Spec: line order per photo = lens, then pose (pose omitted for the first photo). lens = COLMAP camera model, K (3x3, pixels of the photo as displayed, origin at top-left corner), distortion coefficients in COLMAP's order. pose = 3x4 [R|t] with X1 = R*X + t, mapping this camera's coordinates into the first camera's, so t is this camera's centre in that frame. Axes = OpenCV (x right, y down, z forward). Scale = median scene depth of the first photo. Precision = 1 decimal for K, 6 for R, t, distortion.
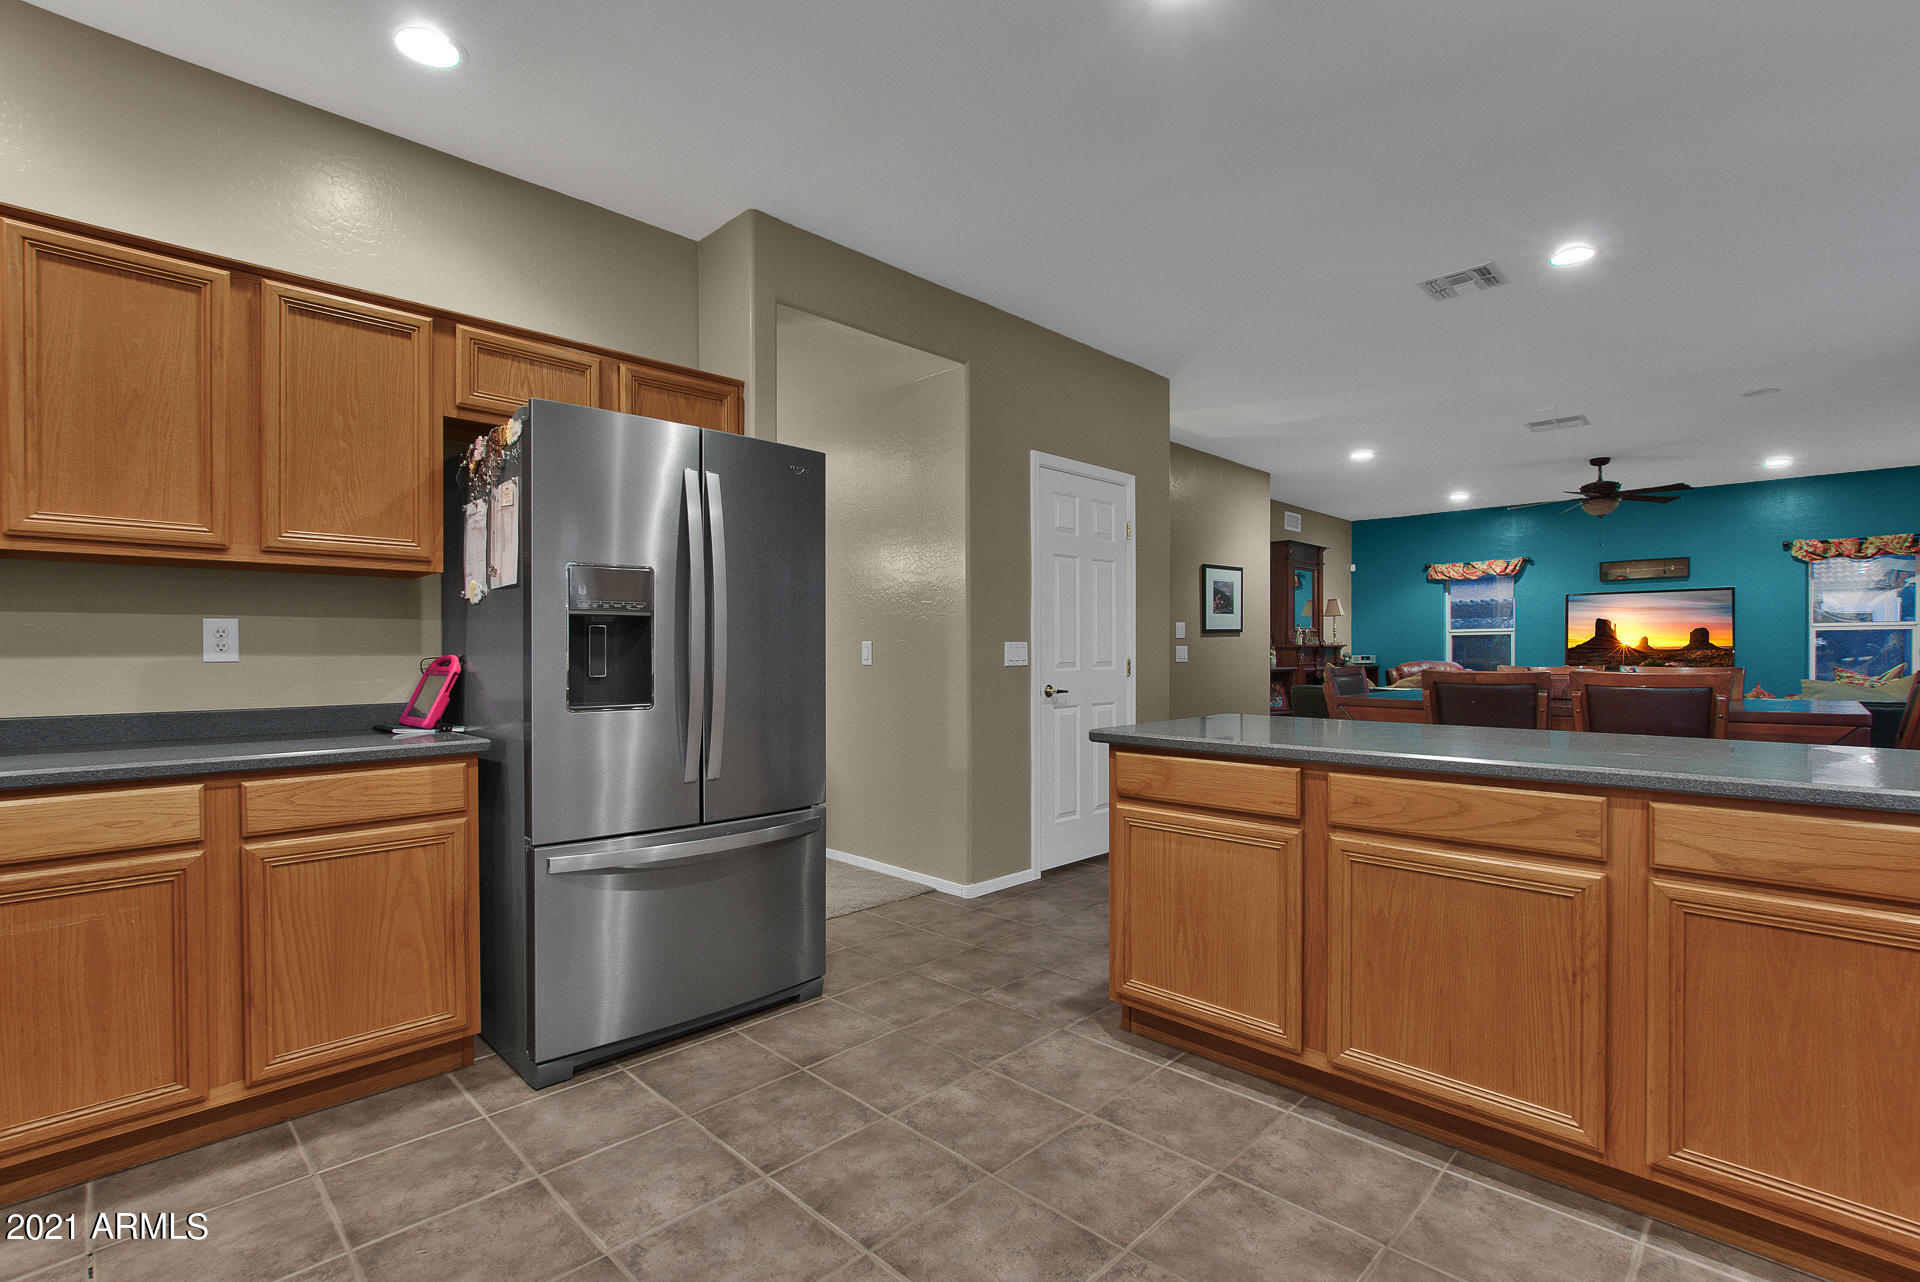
lens RADIAL K [[880.4, 0, 961.4], [0, 880.4, 653.4], [0, 0, 1]] dist [-0.014456, 0.003883]
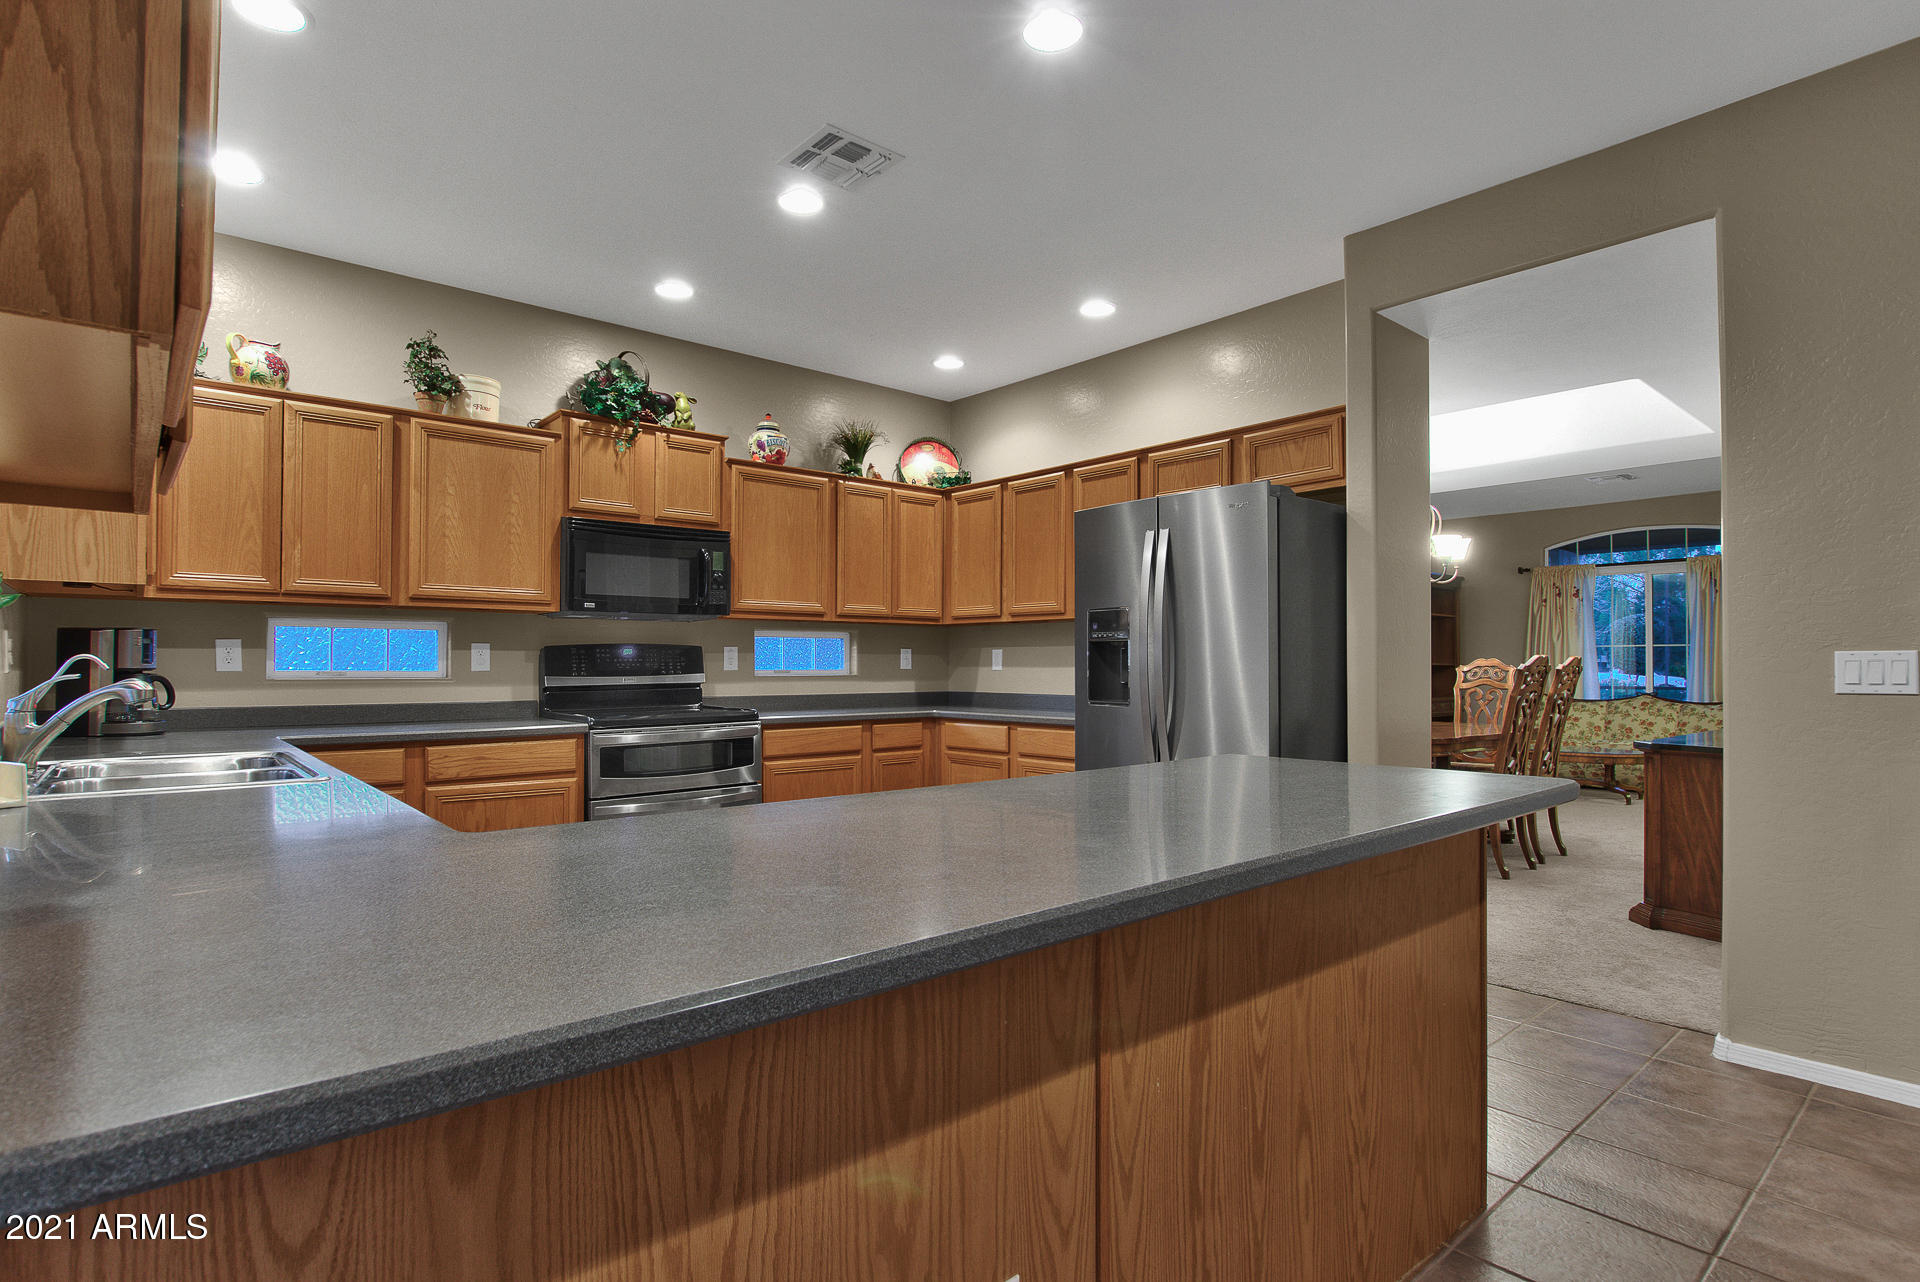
lens RADIAL K [[969.5, 0, 954.4], [0, 969.5, 652.2], [0, 0, 1]] dist [-0.015500, 0.001982]
pose [[-0.081017, -0.011483, -0.996647, 1.332184], [-0.002340, 0.999933, -0.011330, -0.005575], [0.996710, 0.001414, -0.081038, 0.916705]]
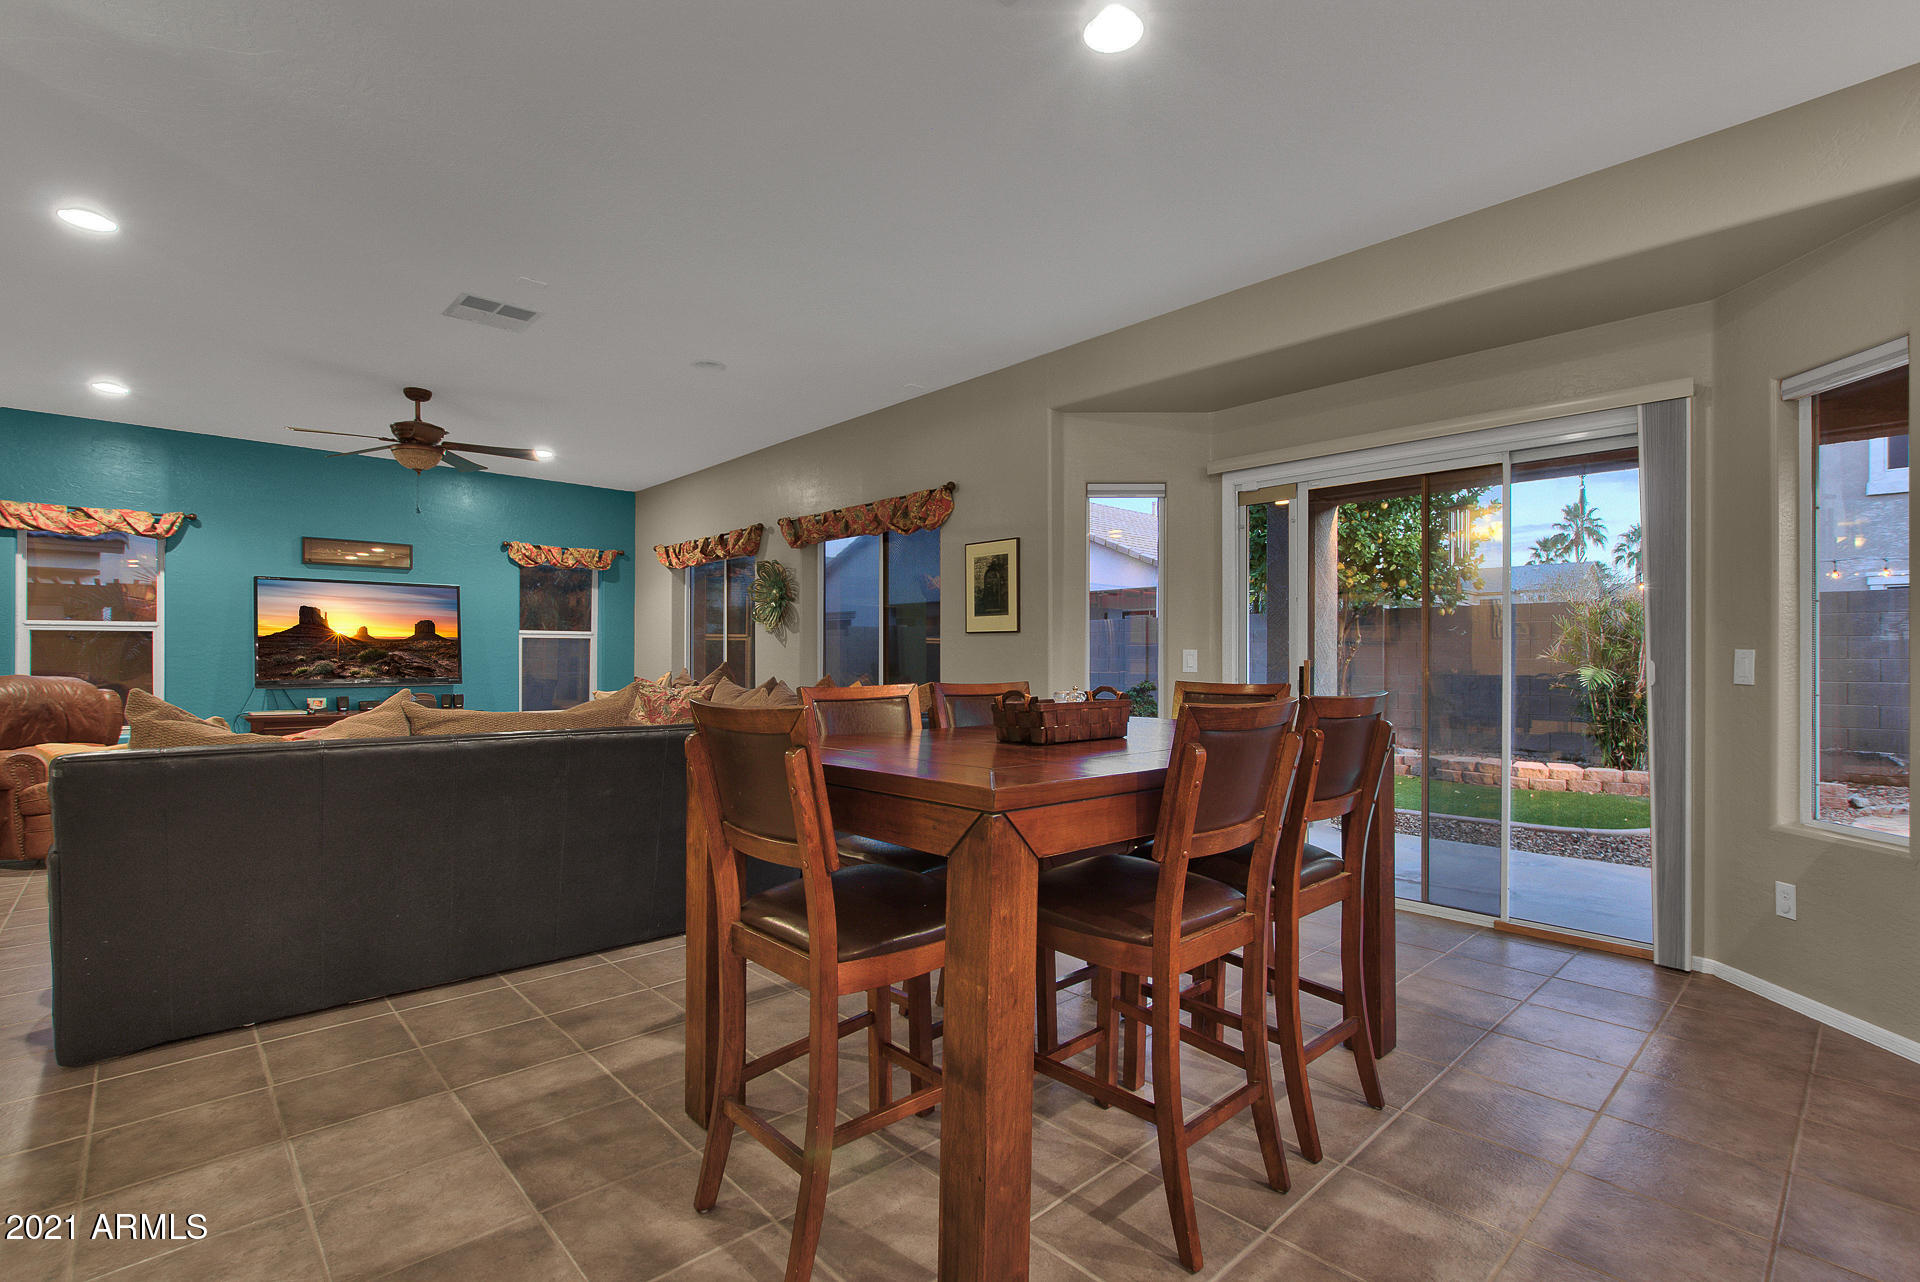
lens RADIAL K [[880.4, 0, 953.7], [0, 880.4, 659.0], [0, 0, 1]] dist [-0.014456, 0.003883]
pose [[0.048155, 0.001282, 0.998839, 0.115247], [-0.001125, 0.999999, -0.001229, -0.007266], [-0.998839, -0.001065, 0.048157, 1.743081]]
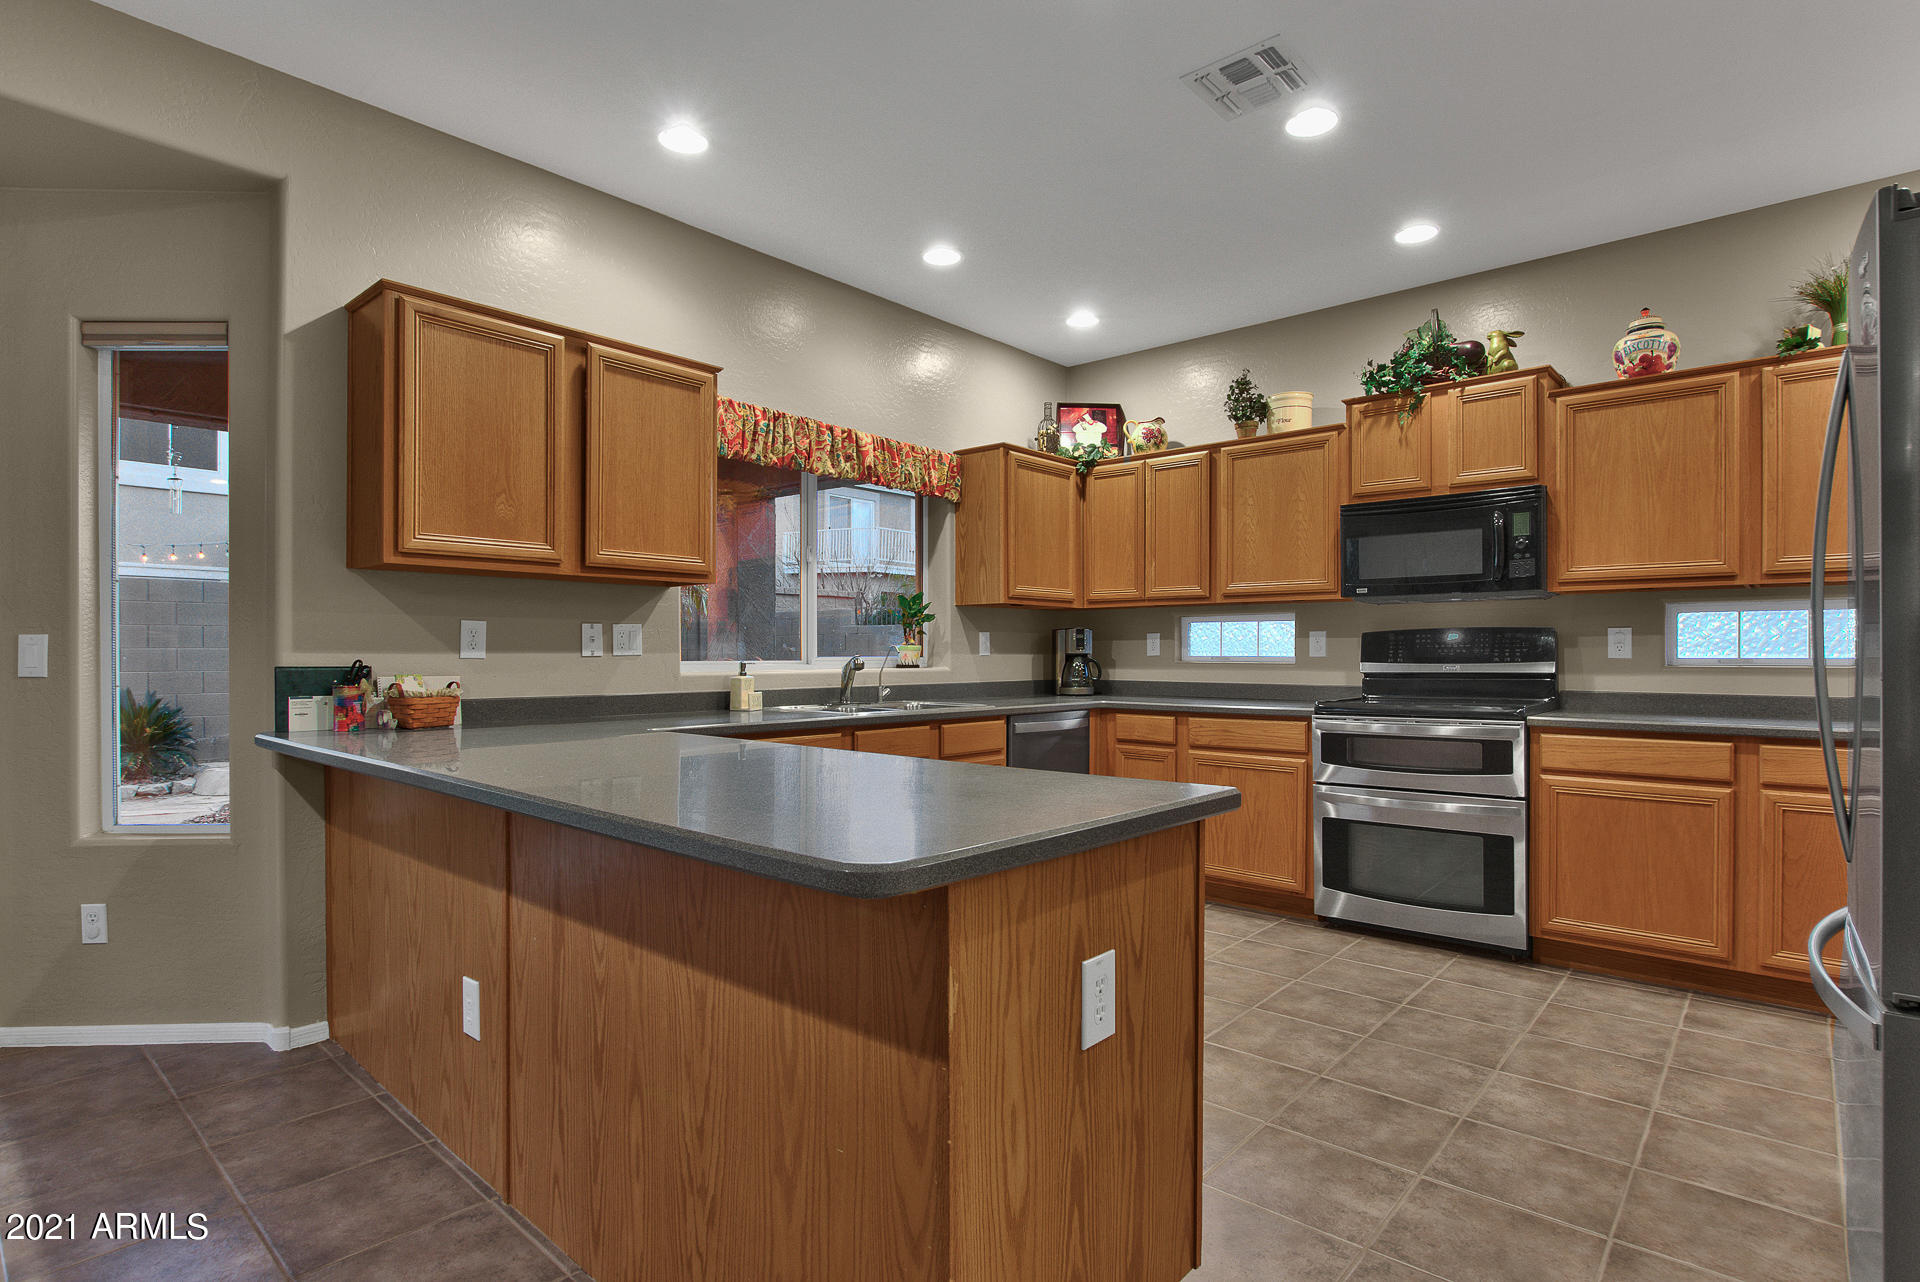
lens RADIAL K [[969.5, 0, 949.8], [0, 969.5, 648.3], [0, 0, 1]] dist [-0.015500, 0.001982]
pose [[-0.998844, 0.001162, -0.048050, 0.414983], [0.001215, 0.999999, -0.001057, -0.005128], [0.048048, -0.001114, -0.998844, 1.856038]]
